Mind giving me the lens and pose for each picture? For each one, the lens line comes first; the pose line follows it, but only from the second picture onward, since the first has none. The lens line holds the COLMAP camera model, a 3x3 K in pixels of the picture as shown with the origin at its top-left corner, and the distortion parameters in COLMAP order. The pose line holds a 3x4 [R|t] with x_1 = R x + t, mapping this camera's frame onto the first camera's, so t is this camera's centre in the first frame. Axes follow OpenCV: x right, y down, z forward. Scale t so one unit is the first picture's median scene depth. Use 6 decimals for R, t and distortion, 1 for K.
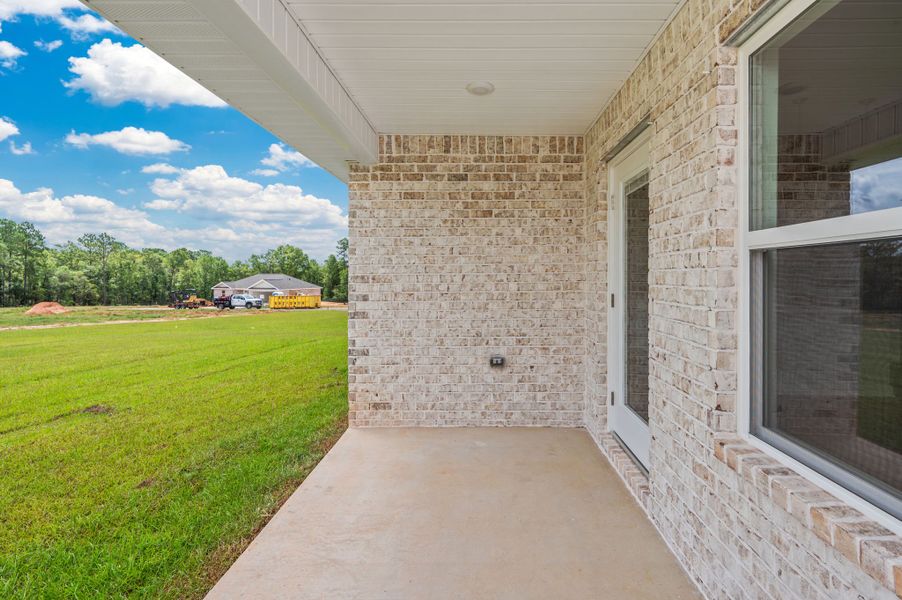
lens RADIAL K [[426.7, 0, 482.1], [0, 426.7, 272.4], [0, 0, 1]] dist [0.000679, -0.000151]
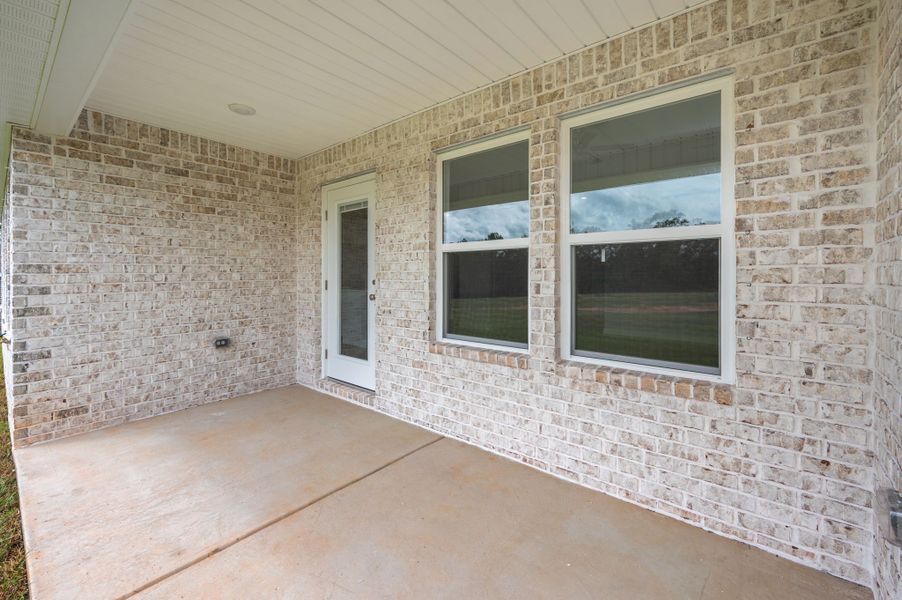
lens RADIAL K [[379.6, 0, 448.8], [0, 379.6, 274.5], [0, 0, 1]] dist [0.000277, 0.000059]
pose [[0.647808, 0.000616, 0.761803, -0.336269], [-0.004063, 0.999988, 0.002646, 0.022522], [-0.761793, -0.004809, 0.647803, -0.107521]]
